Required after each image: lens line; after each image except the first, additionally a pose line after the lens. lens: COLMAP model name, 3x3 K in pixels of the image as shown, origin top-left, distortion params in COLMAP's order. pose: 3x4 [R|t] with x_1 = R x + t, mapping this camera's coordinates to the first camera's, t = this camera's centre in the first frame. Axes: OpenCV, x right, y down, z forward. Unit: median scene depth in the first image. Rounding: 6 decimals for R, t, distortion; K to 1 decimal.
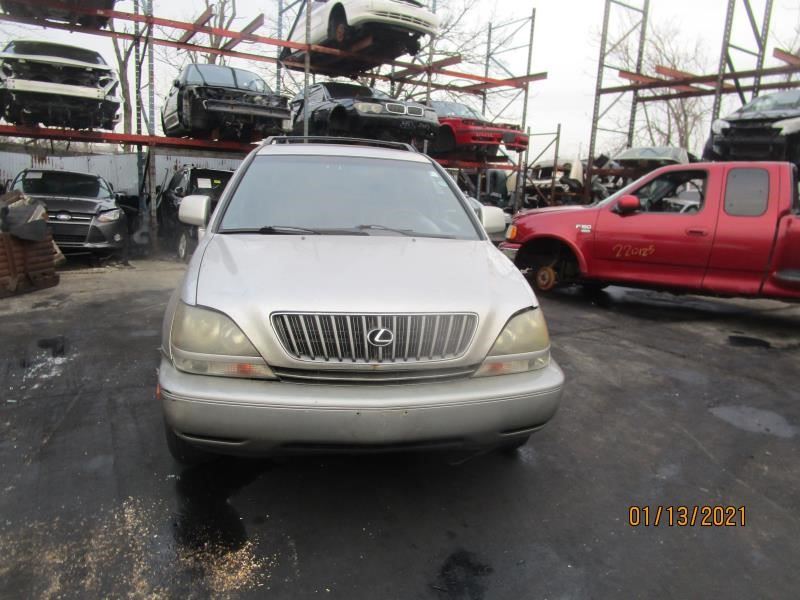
lens RADIAL K [[623.5, 0, 400.0], [0, 623.5, 300.0], [0, 0, 1]] dist [-0.018839, 0.005580]
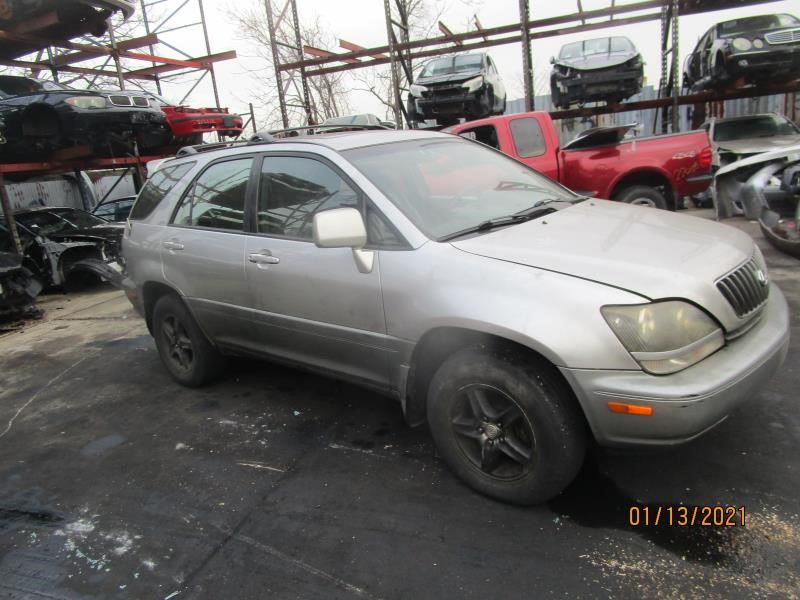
lens RADIAL K [[613.2, 0, 400.0], [0, 613.2, 300.0], [0, 0, 1]] dist [-0.022737, 0.000696]
pose [[0.724194, -0.287466, 0.626823, -0.297342], [0.267612, 0.954888, 0.128736, -0.052811], [-0.635553, 0.074515, 0.768453, 0.144667]]
